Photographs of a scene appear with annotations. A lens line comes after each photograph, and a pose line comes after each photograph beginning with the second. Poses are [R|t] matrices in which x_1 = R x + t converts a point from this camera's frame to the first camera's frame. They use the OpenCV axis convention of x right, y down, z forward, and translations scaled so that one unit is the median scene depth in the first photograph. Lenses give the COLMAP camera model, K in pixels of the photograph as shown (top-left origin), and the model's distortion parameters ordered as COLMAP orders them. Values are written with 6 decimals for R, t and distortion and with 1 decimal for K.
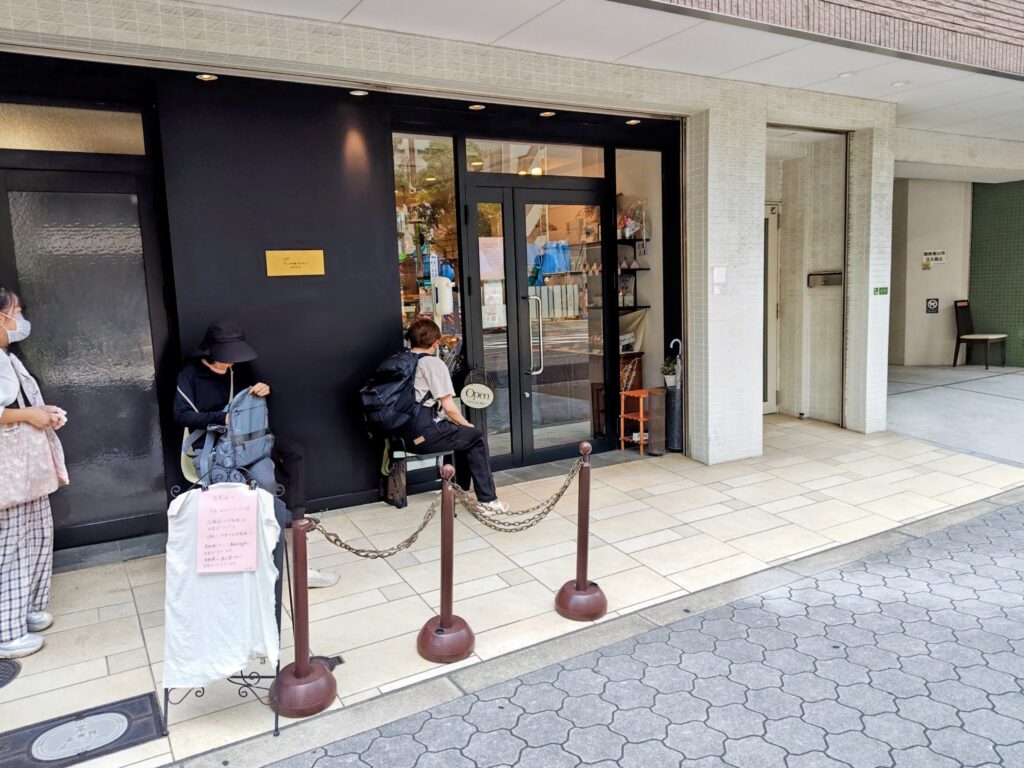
lens RADIAL K [[734.3, 0, 508.7], [0, 734.3, 379.0], [0, 0, 1]] dist [0.034094, -0.018468]
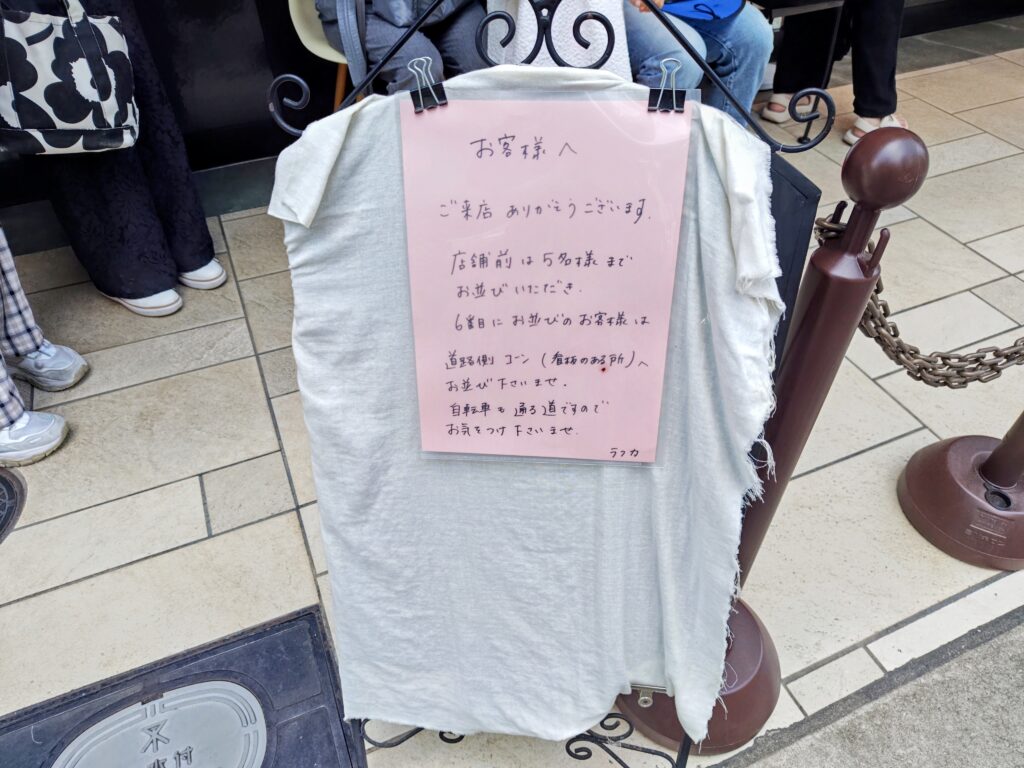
lens RADIAL K [[734.3, 0, 519.1], [0, 734.3, 382.4], [0, 0, 1]] dist [0.034094, -0.018468]
pose [[0.990196, 0.077021, -0.116530, -0.360221], [-0.006700, 0.859473, 0.511138, 0.113510], [0.139523, -0.505346, 0.851562, 0.799910]]
